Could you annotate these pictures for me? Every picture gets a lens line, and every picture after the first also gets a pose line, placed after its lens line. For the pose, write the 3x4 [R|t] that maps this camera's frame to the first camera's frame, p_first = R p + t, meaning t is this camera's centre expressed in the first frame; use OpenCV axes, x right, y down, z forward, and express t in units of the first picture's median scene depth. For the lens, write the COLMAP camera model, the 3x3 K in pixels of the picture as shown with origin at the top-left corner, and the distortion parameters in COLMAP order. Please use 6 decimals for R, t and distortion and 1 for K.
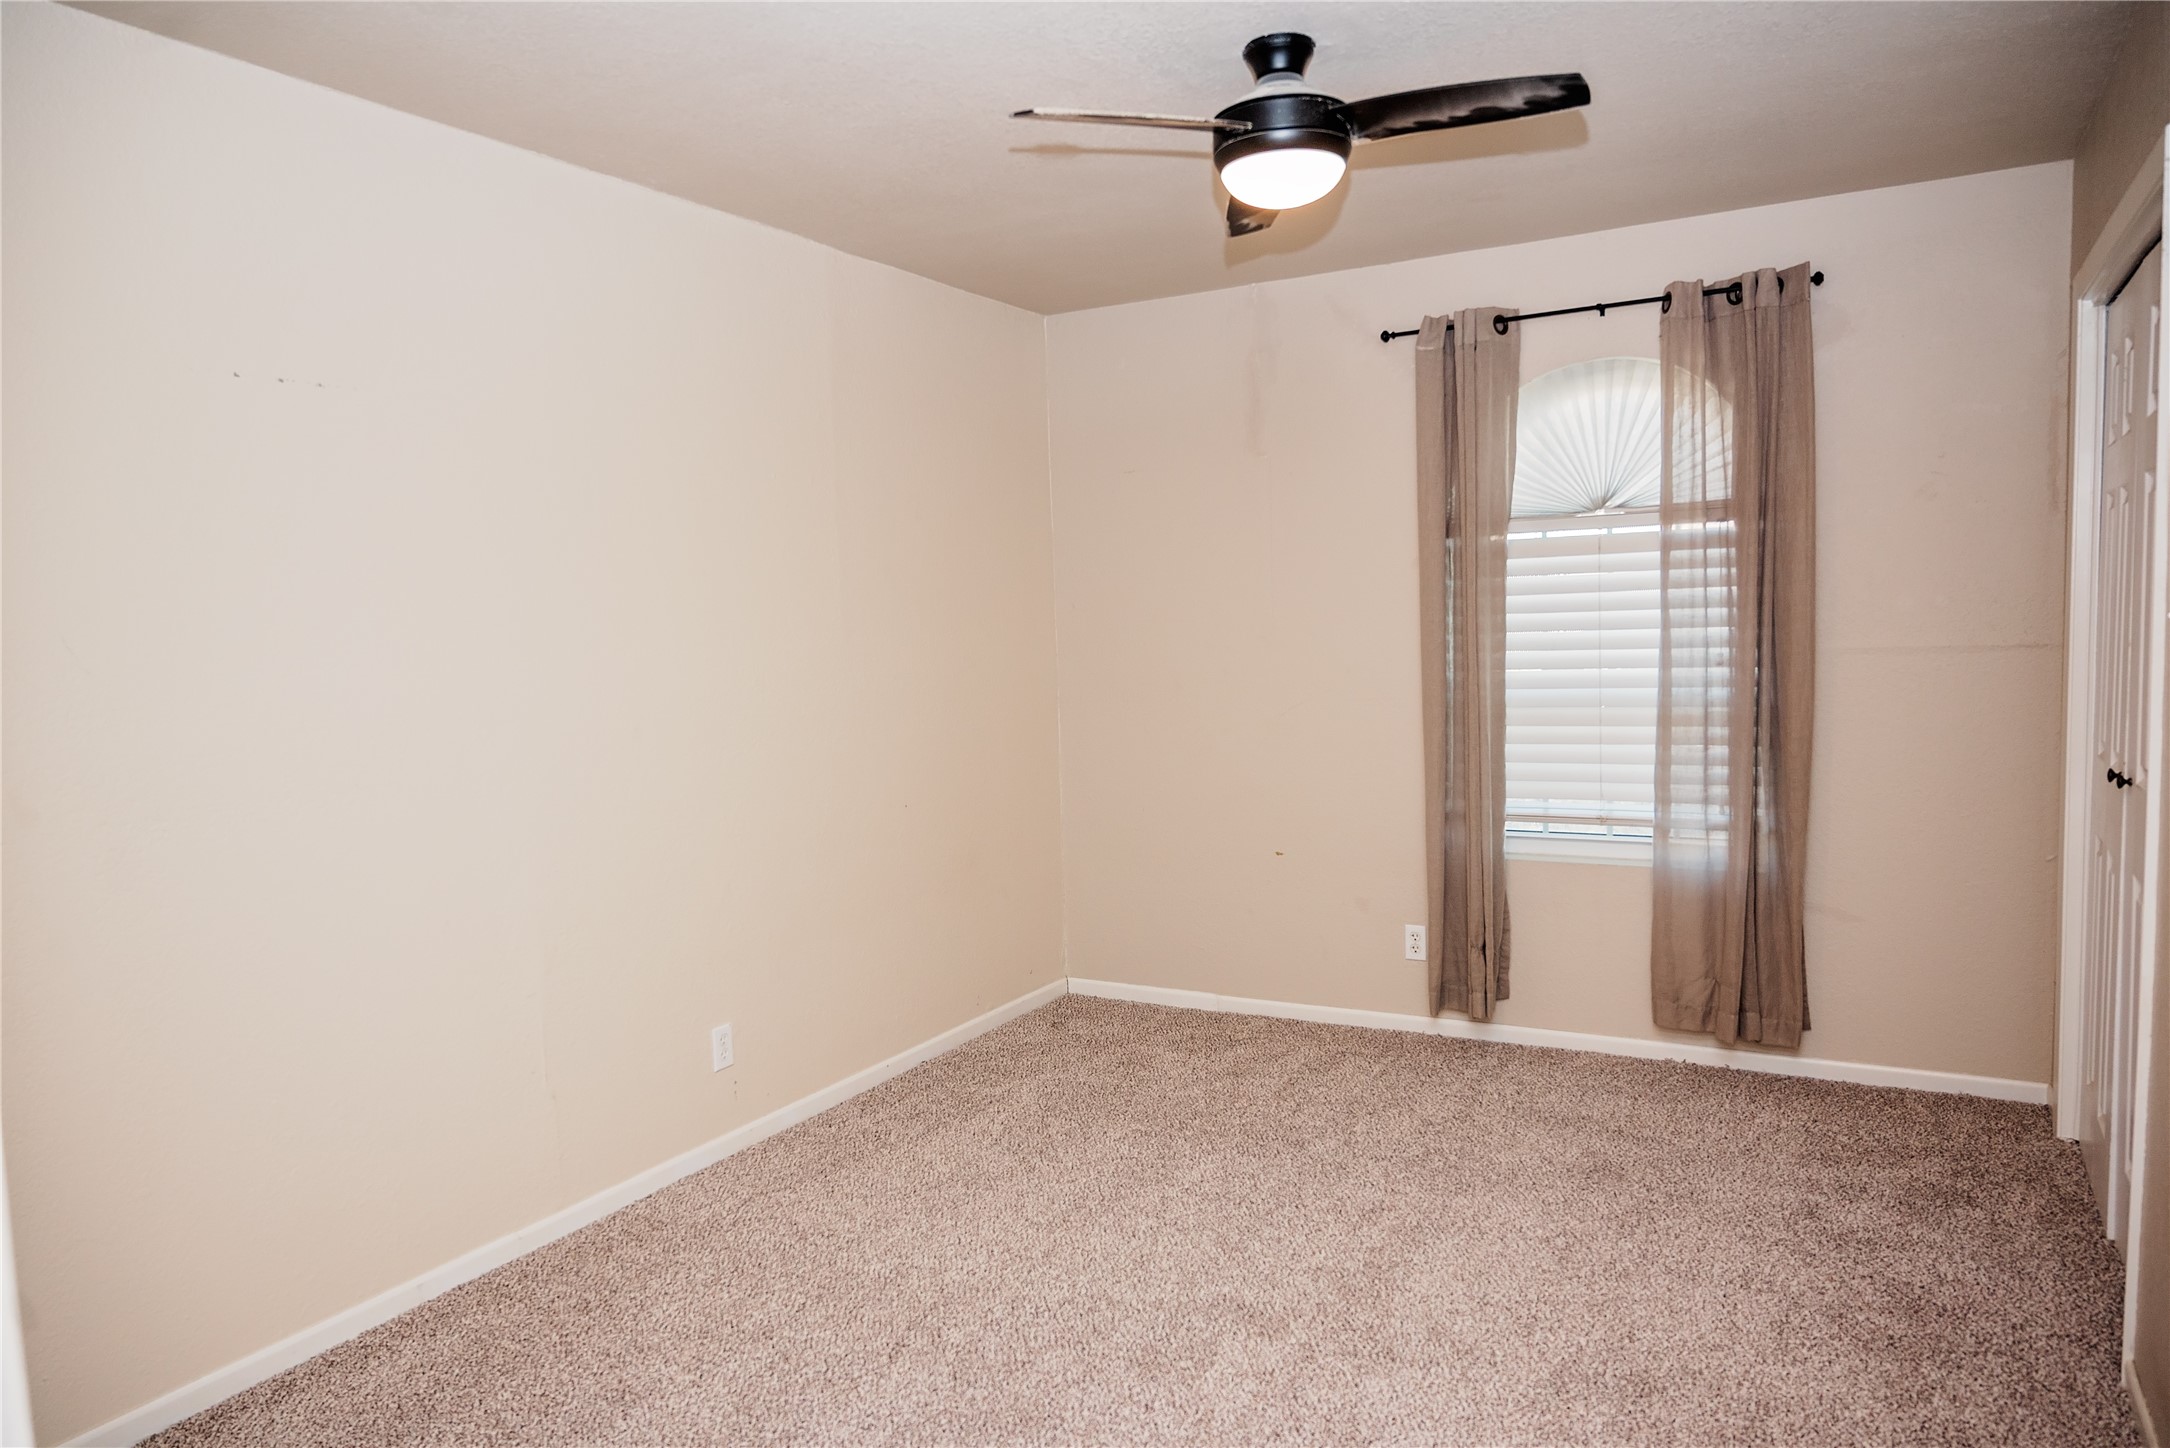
lens RADIAL K [[1452.1, 0, 1081.0], [0, 1452.1, 729.1], [0, 0, 1]] dist [-0.003531, 0.000302]
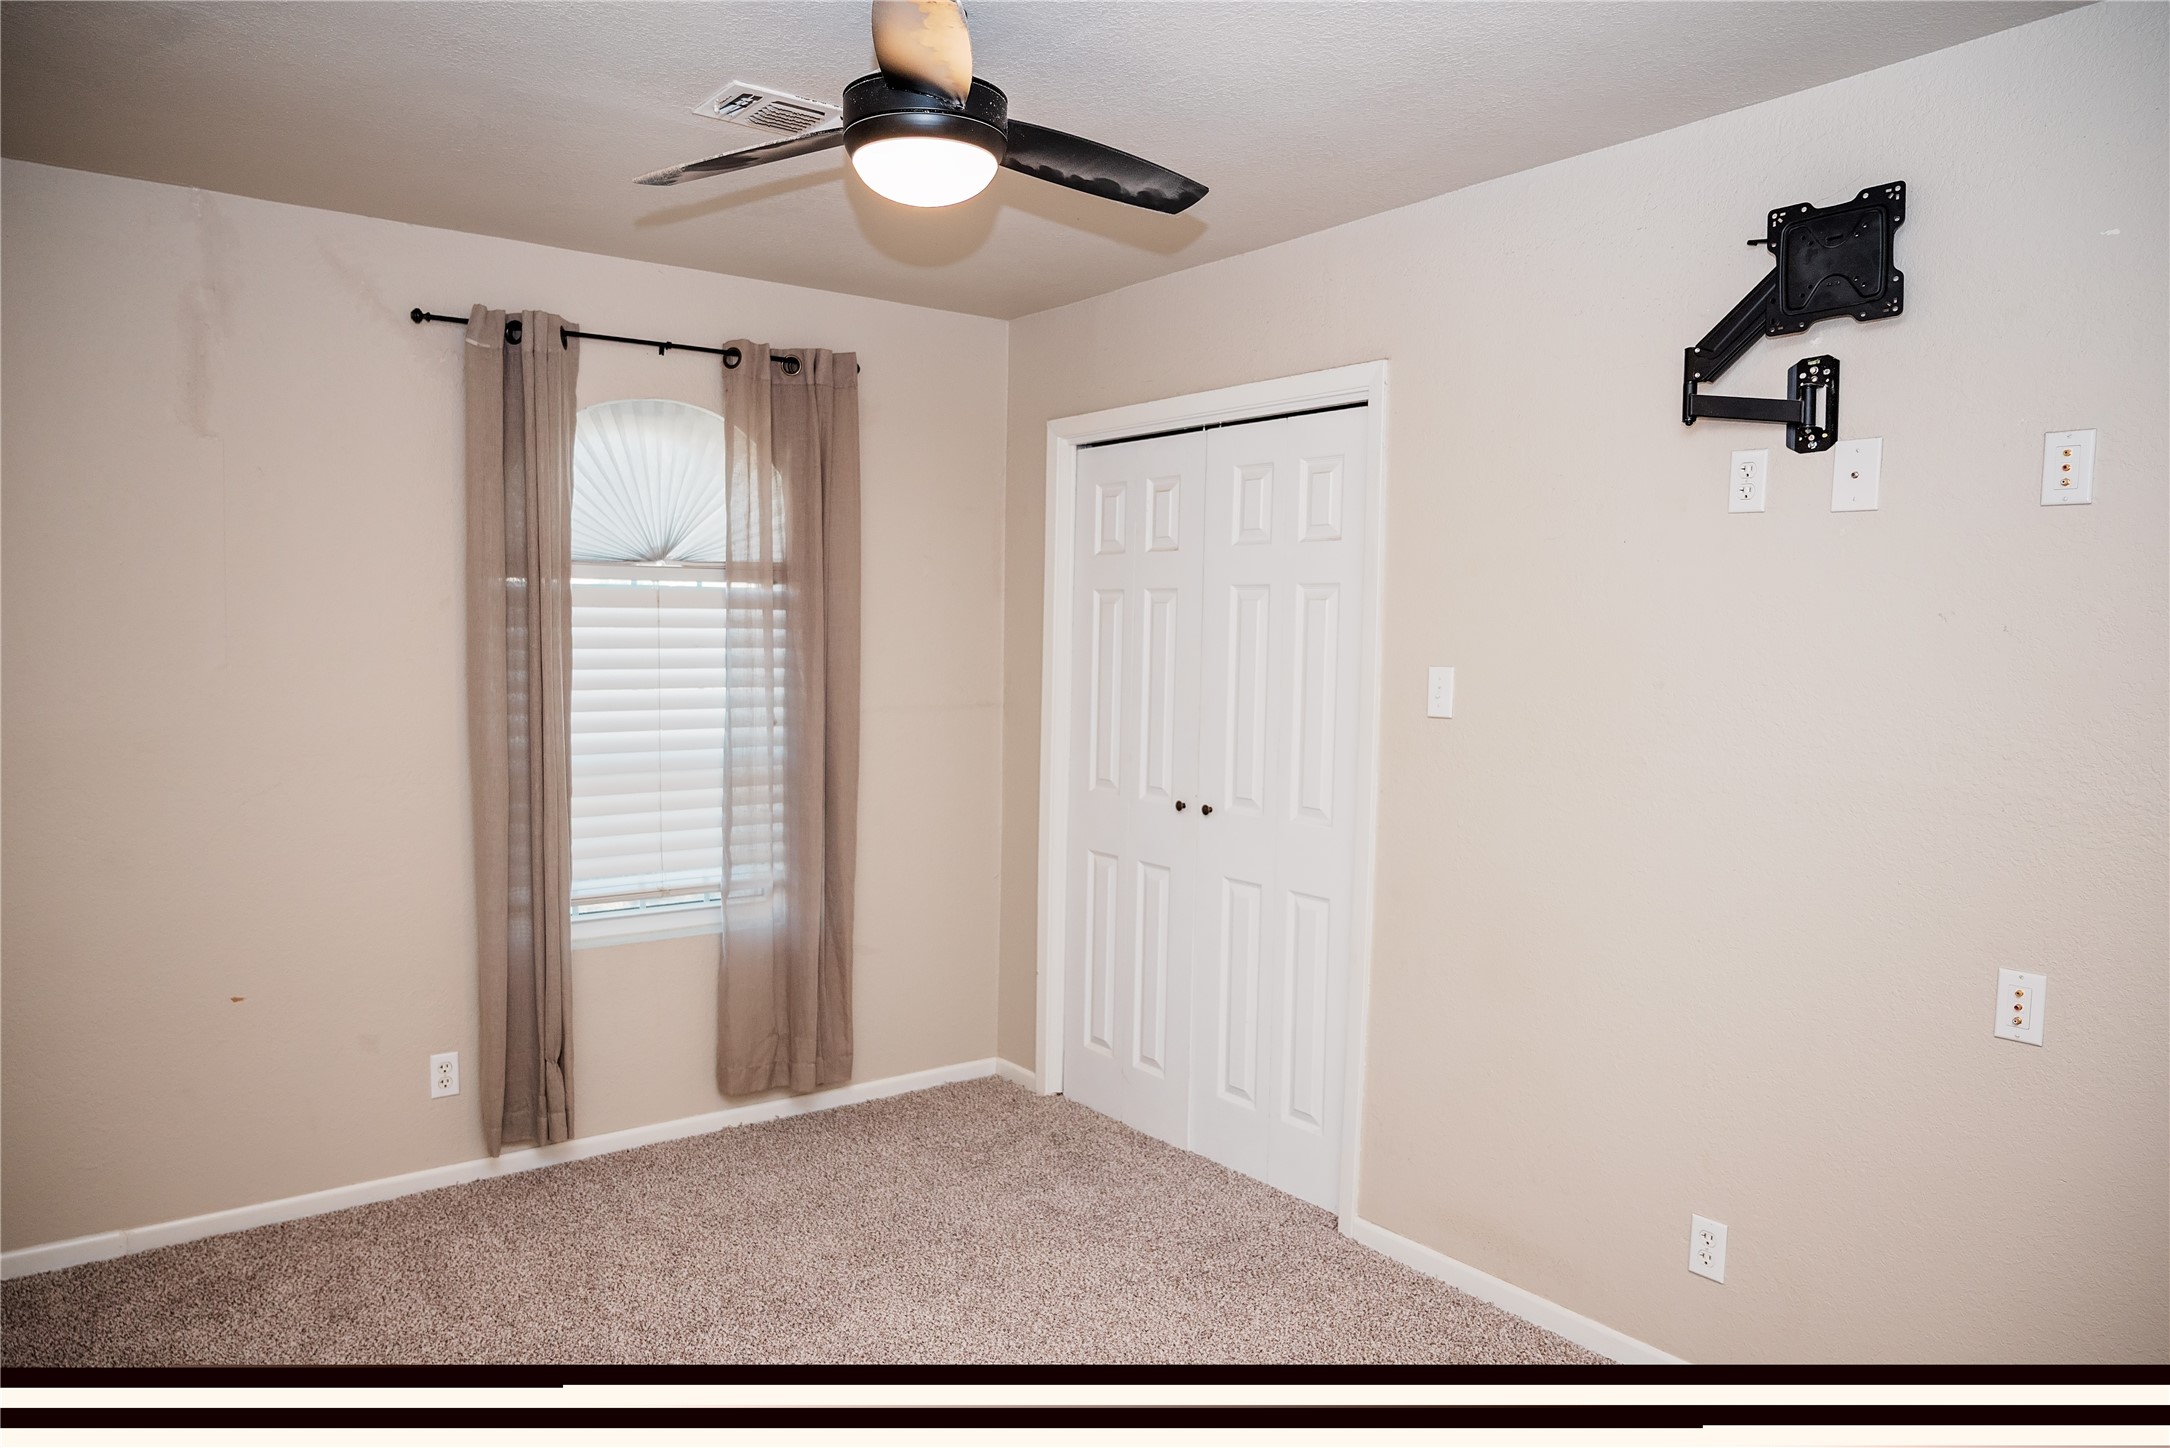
lens RADIAL K [[1452.1, 0, 1081.8], [0, 1452.1, 727.8], [0, 0, 1]] dist [-0.003531, 0.000302]
pose [[0.406112, -0.023389, 0.913524, -0.387169], [0.045926, 0.998932, 0.005159, -0.035476], [-0.912669, 0.039860, 0.406752, 0.374202]]
